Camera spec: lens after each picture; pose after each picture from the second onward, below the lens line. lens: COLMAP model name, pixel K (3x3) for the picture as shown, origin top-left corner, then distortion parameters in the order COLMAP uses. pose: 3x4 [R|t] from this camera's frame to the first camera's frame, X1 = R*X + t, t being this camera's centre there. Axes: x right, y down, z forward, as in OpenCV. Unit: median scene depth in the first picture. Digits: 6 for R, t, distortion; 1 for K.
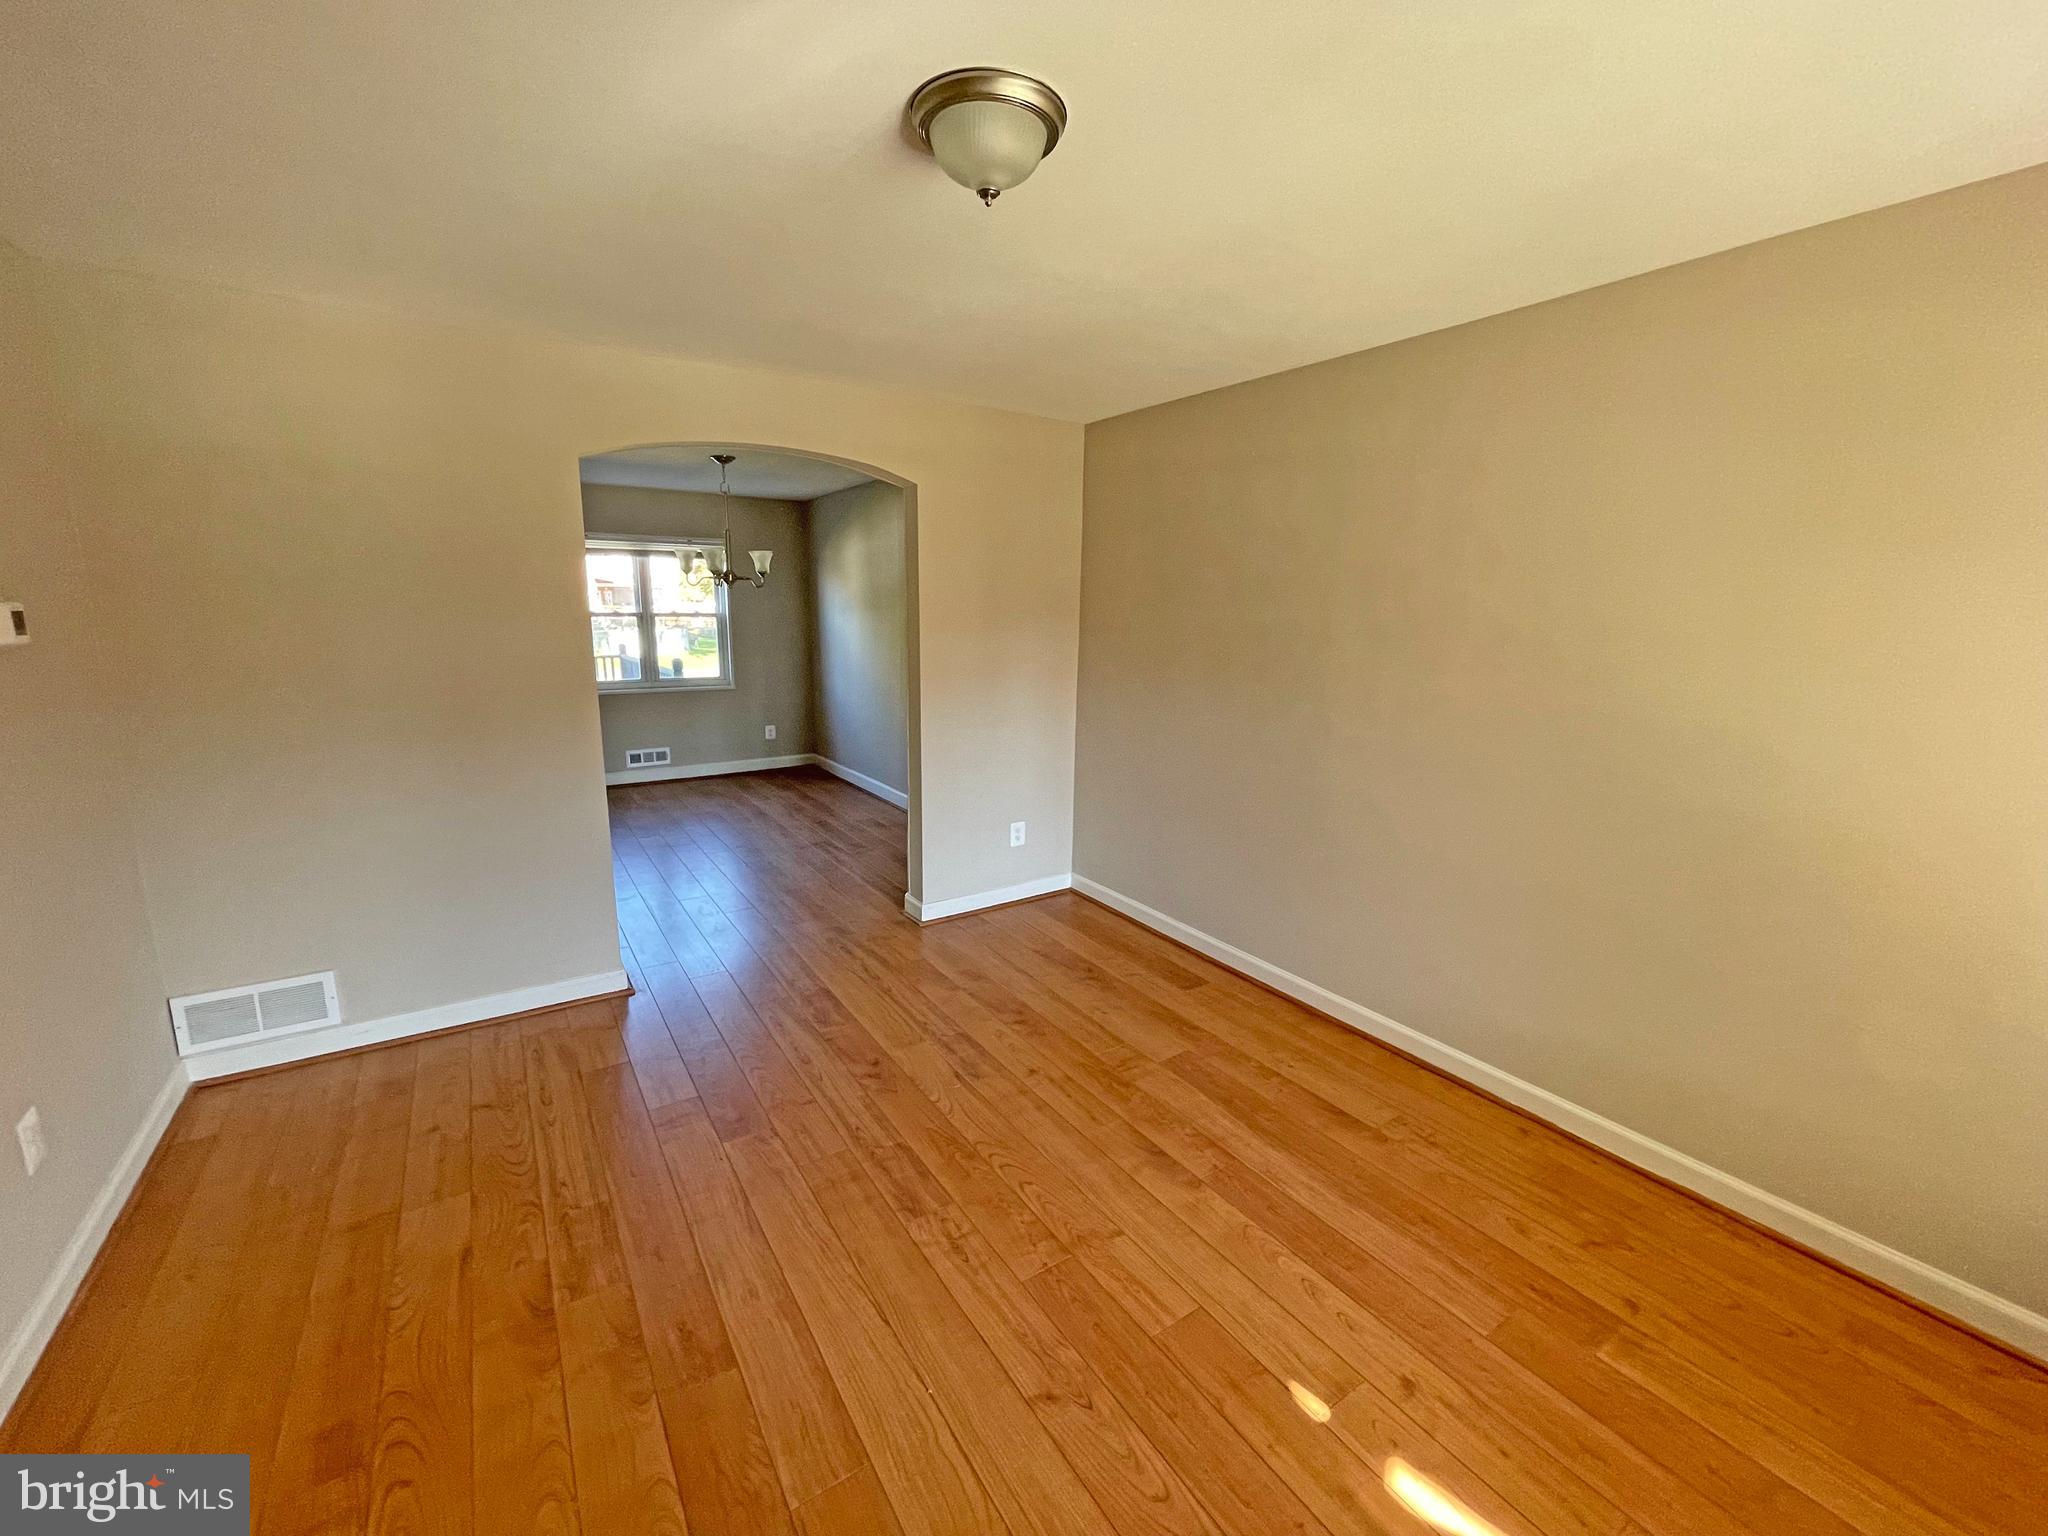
lens RADIAL K [[828.3, 0, 1017.9], [0, 828.3, 765.7], [0, 0, 1]] dist [-0.007773, 0.002541]
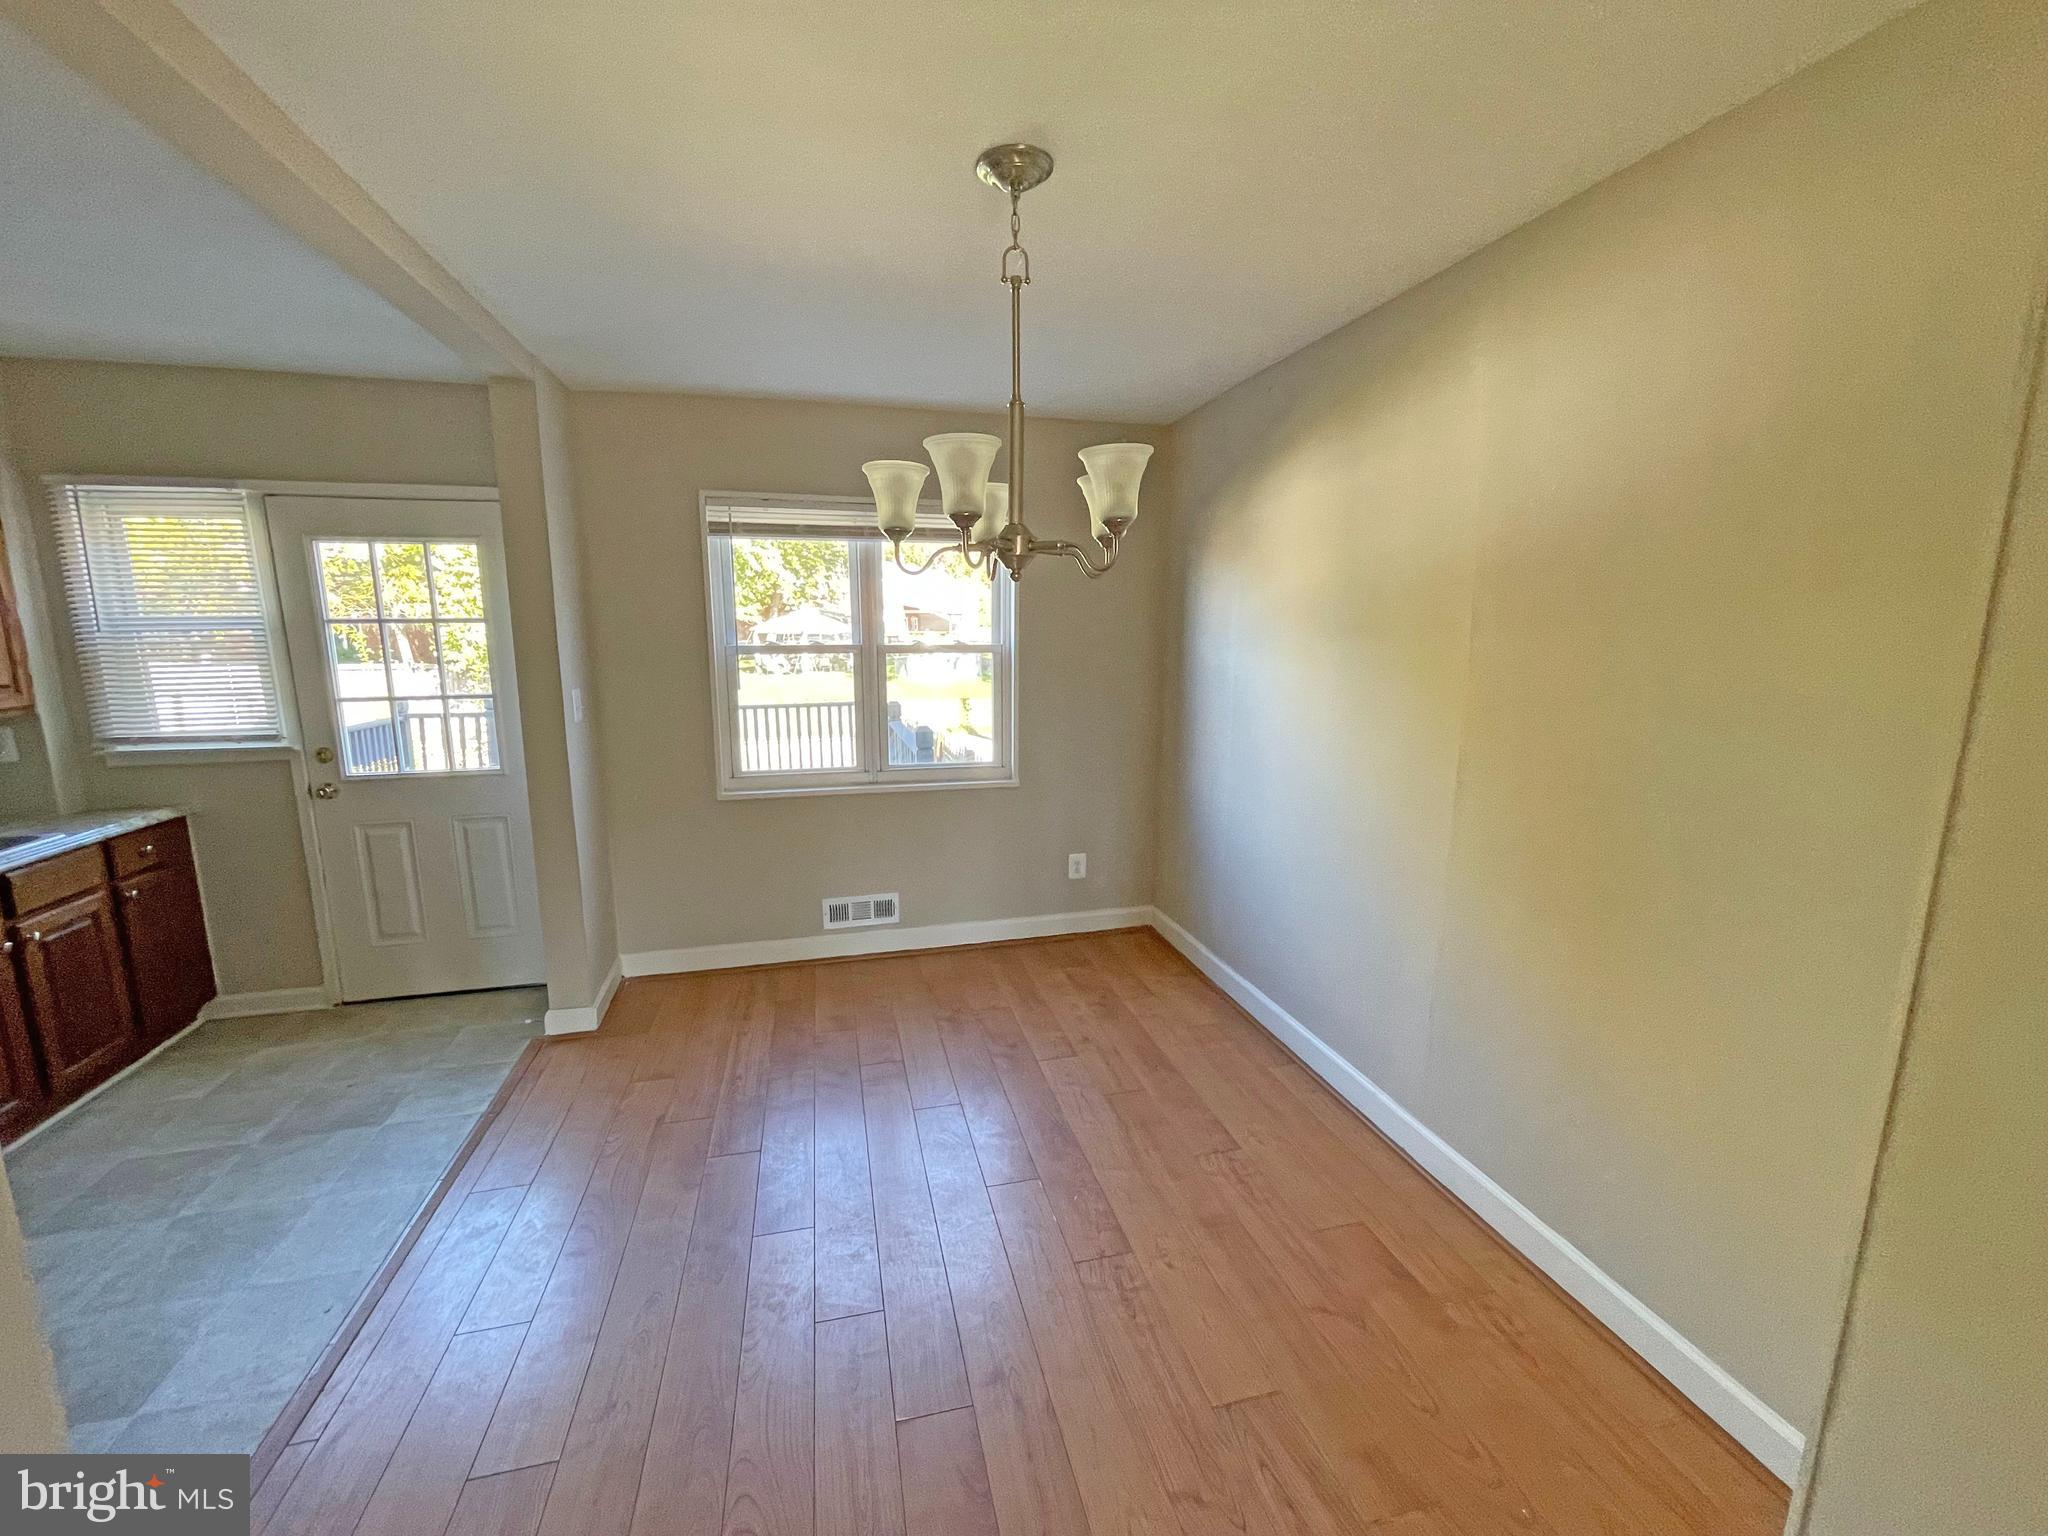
lens RADIAL K [[828.3, 0, 1020.3], [0, 828.3, 763.6], [0, 0, 1]] dist [-0.007773, 0.002541]
pose [[0.944292, 0.043983, -0.326157, -0.445977], [-0.053788, 0.998329, -0.021099, -0.254667], [0.324684, 0.037467, 0.945080, 1.313214]]
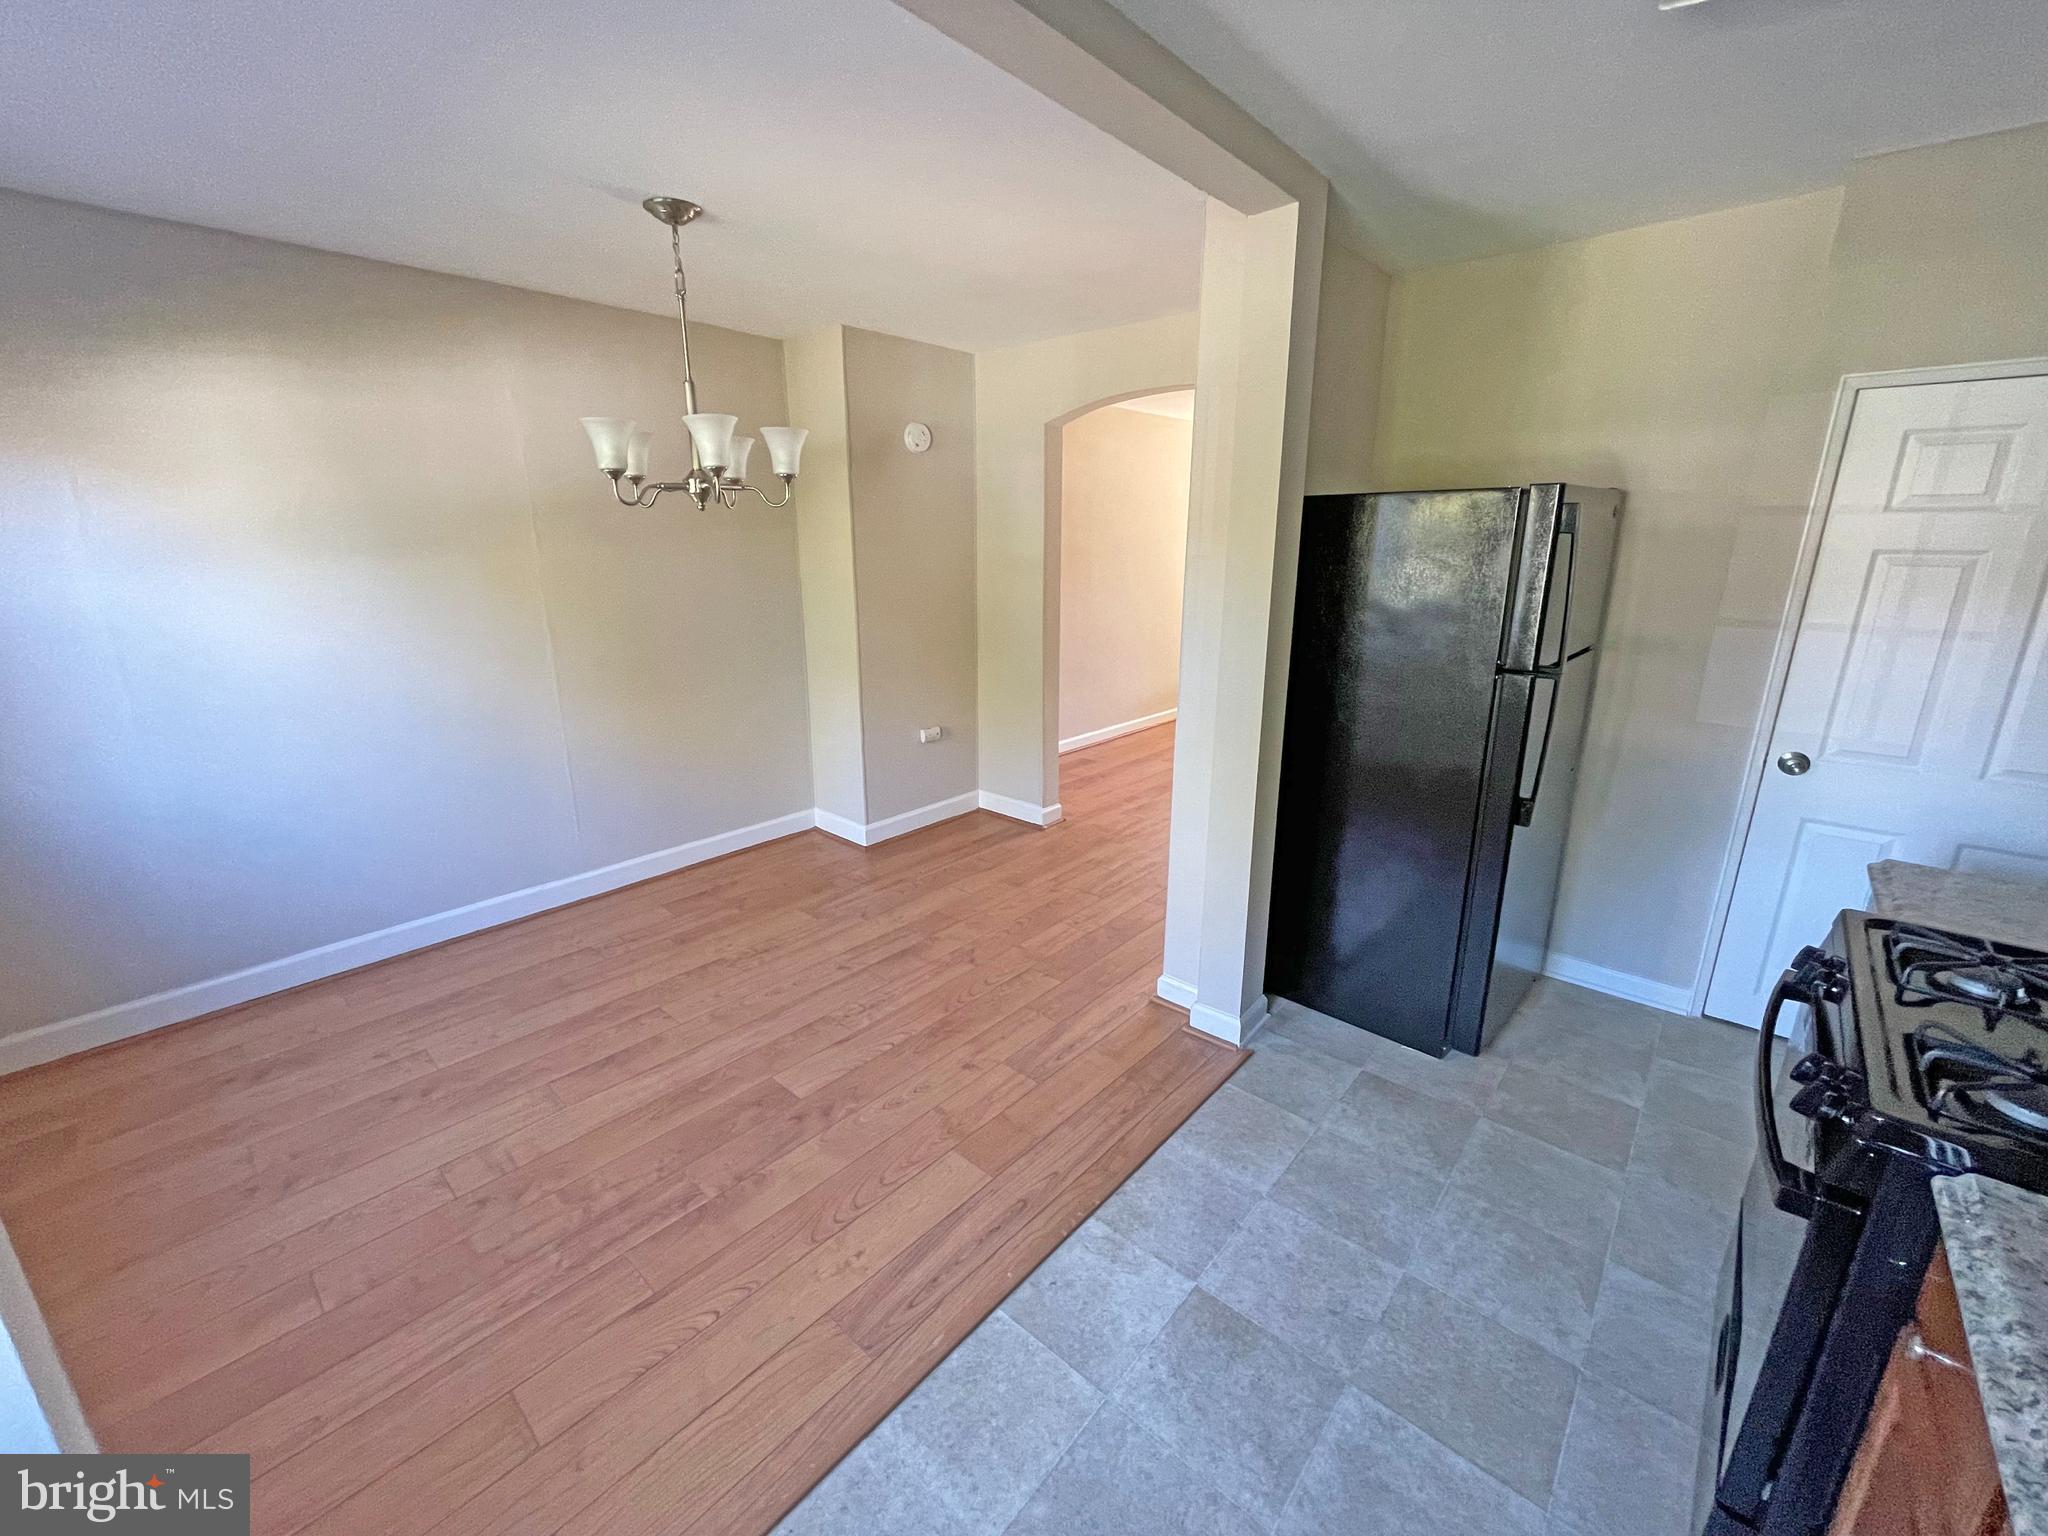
lens RADIAL K [[828.3, 0, 1015.8], [0, 828.3, 769.7], [0, 0, 1]] dist [-0.007773, 0.002541]
pose [[-0.262281, -0.276161, 0.924632, -1.645661], [0.185216, 0.925955, 0.329095, -0.378054], [-0.947050, 0.257571, -0.191711, 1.825404]]
